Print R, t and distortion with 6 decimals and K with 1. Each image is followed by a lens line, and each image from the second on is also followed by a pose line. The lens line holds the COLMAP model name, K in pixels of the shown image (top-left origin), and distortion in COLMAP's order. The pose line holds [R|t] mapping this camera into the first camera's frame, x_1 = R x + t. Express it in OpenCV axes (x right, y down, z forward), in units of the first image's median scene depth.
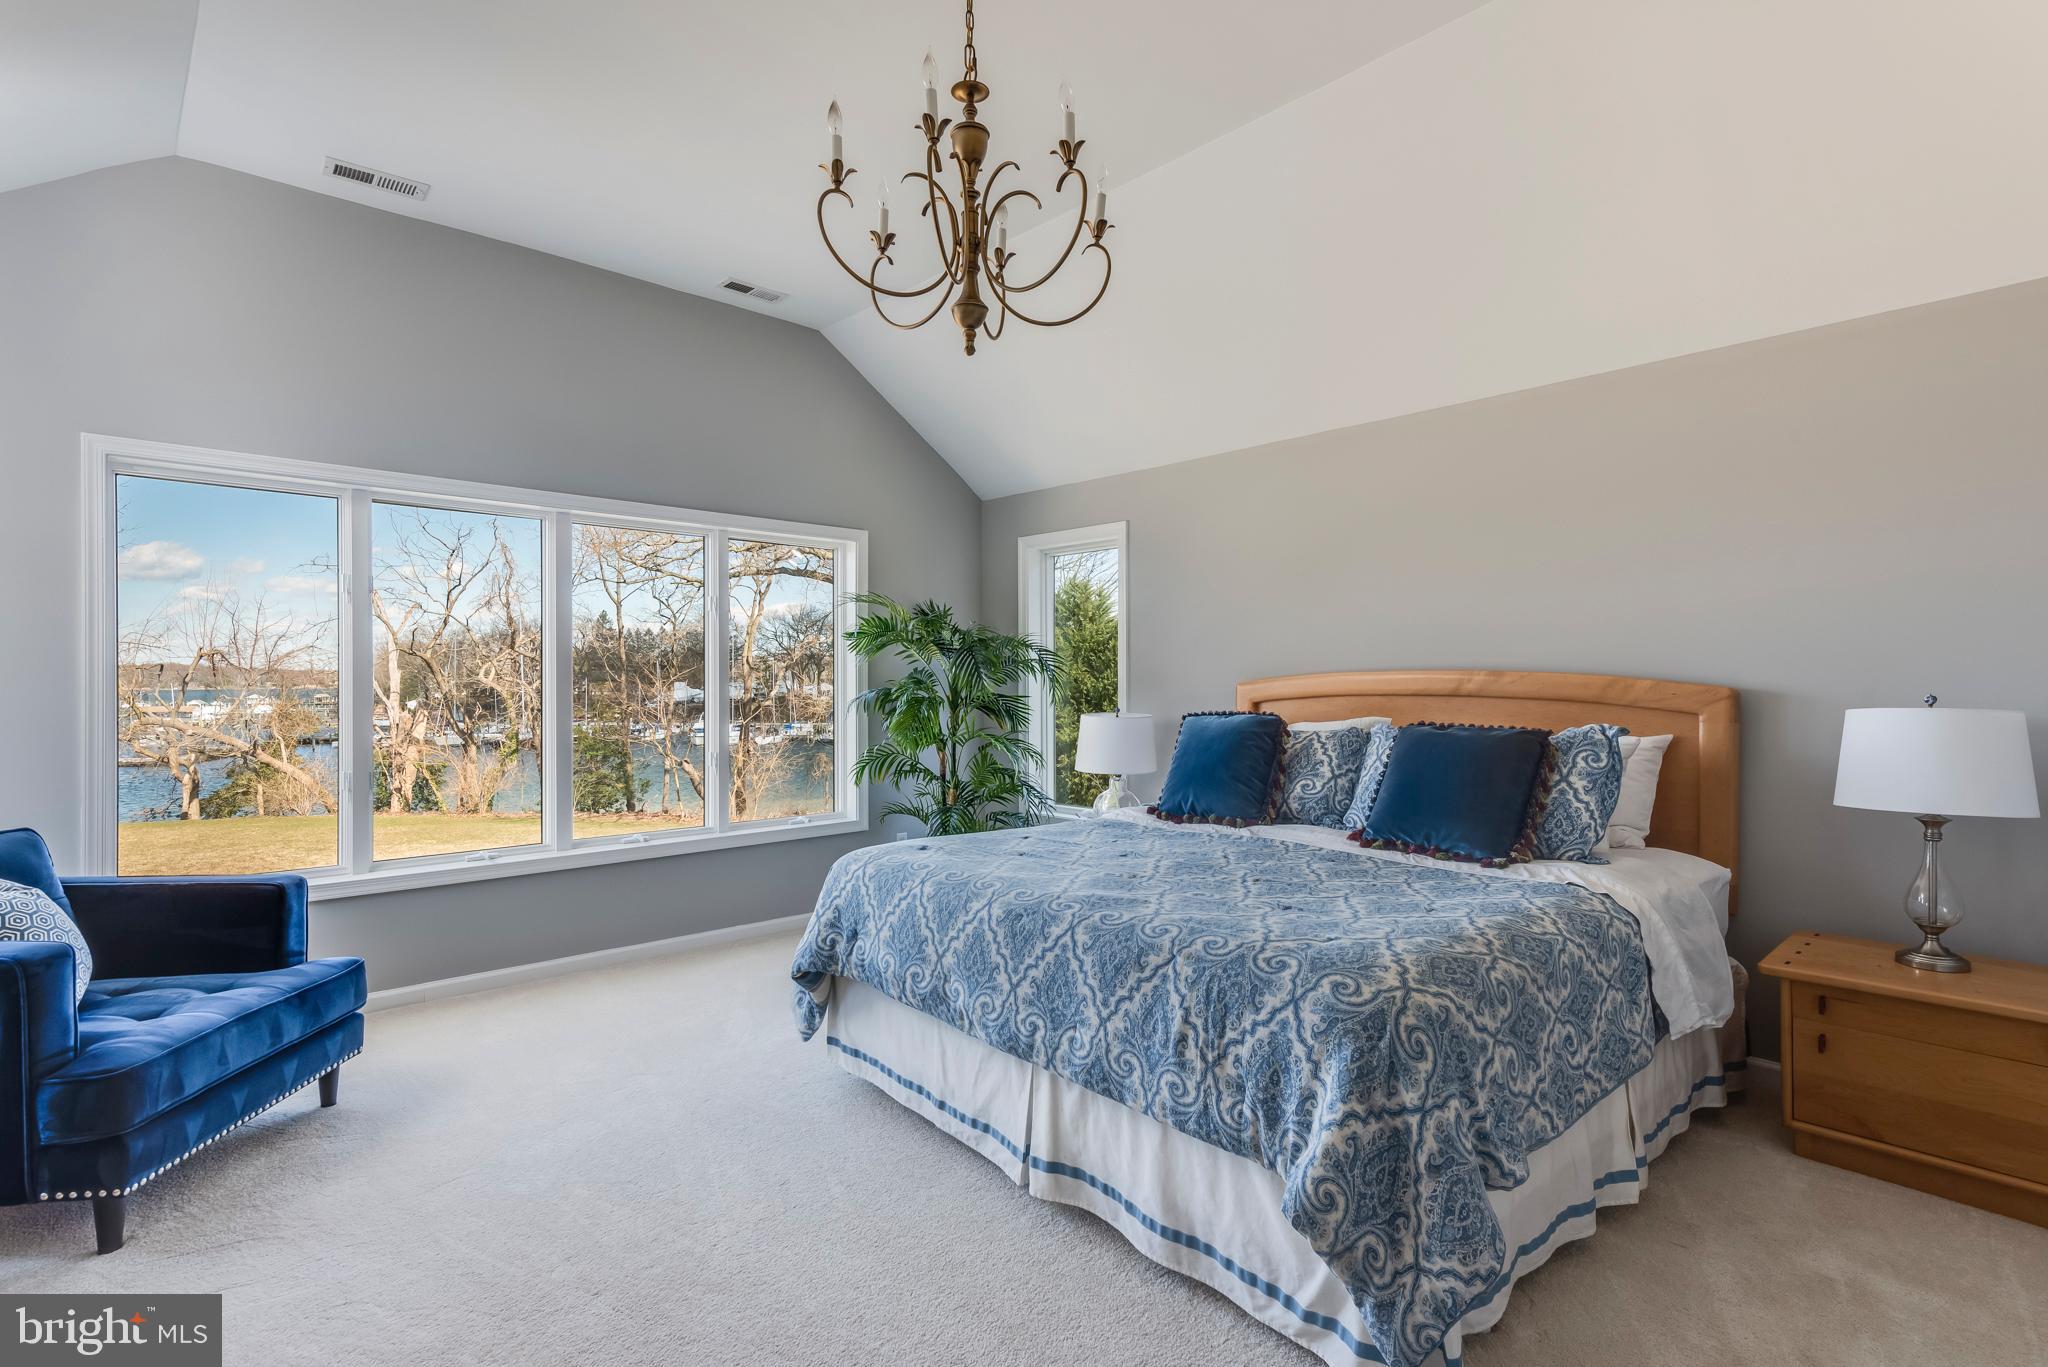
lens RADIAL K [[1003.9, 0, 1005.8], [0, 1003.9, 682.7], [0, 0, 1]] dist [0.040287, -0.011860]
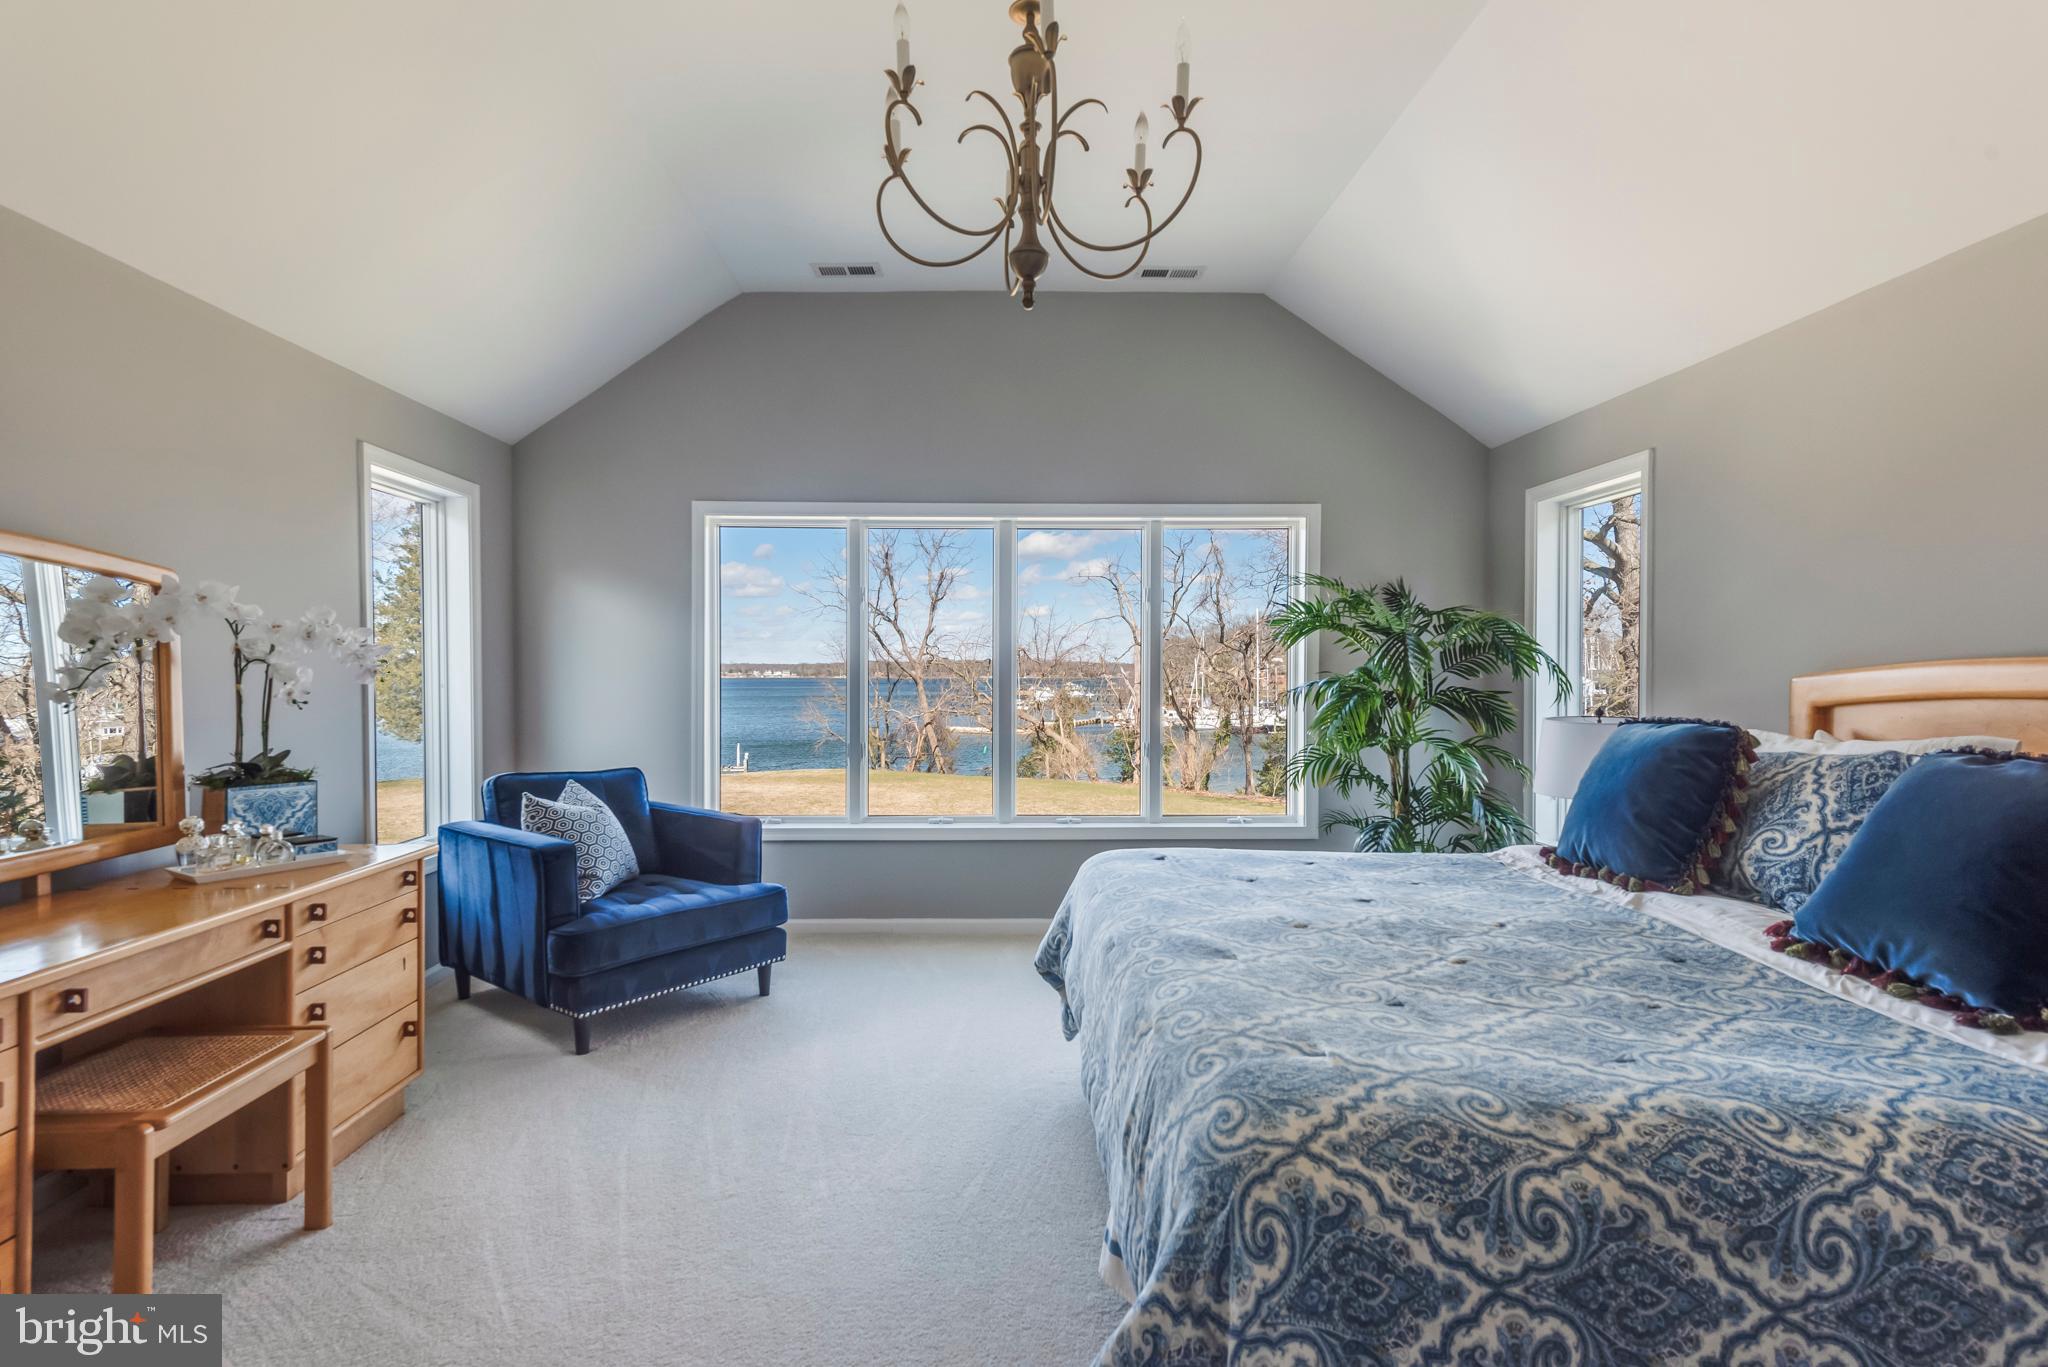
lens RADIAL K [[1003.9, 0, 1005.8], [0, 1003.9, 682.7], [0, 0, 1]] dist [0.040287, -0.011860]
pose [[0.744687, 0.008939, -0.667354, 0.418323], [-0.003290, 0.999947, 0.009724, -0.000453], [0.667406, -0.005046, 0.744677, 0.241340]]
